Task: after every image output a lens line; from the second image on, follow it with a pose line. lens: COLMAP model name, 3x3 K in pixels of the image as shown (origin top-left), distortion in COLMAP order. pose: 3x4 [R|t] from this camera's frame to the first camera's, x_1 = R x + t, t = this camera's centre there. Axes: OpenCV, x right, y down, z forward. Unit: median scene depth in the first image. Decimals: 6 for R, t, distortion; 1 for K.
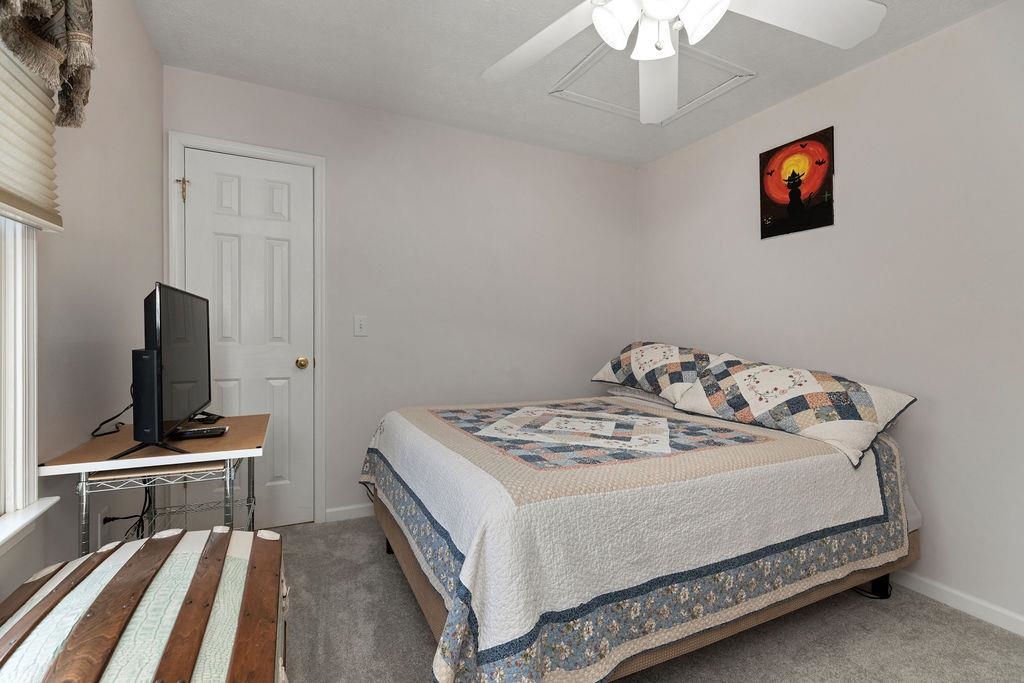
lens RADIAL K [[471.9, 0, 515.0], [0, 471.9, 344.6], [0, 0, 1]] dist [-0.000470, 0.000082]
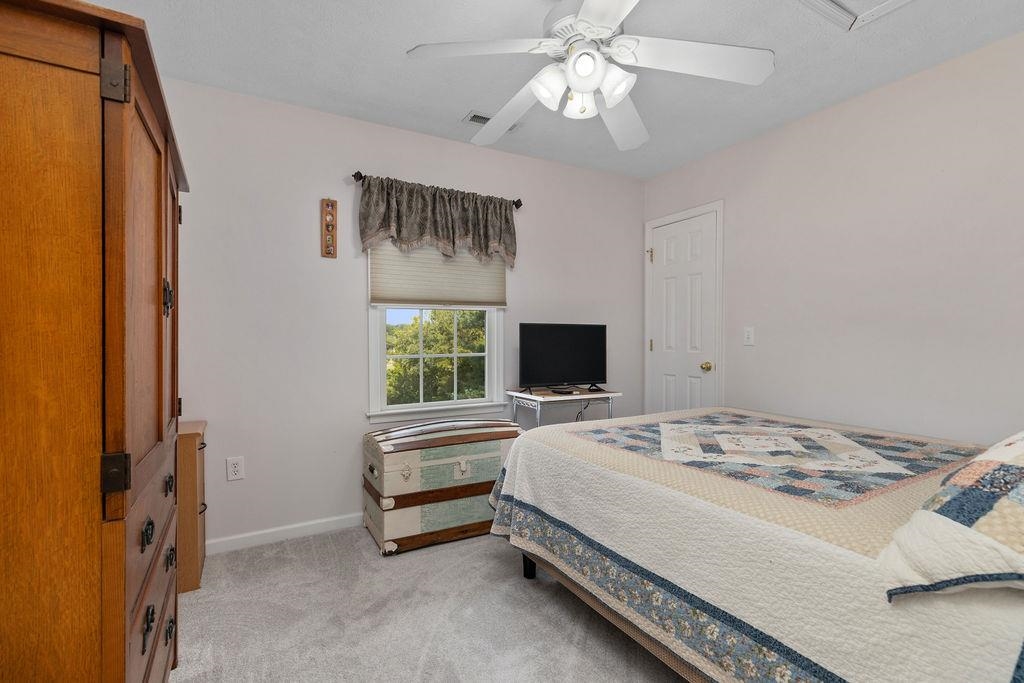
lens RADIAL K [[471.9, 0, 515.5], [0, 471.9, 342.9], [0, 0, 1]] dist [-0.000470, 0.000082]
pose [[0.054826, -0.006155, -0.998477, 1.496324], [-0.002519, 0.999977, -0.006303, -0.013609], [0.998493, 0.002861, 0.054809, 0.705935]]
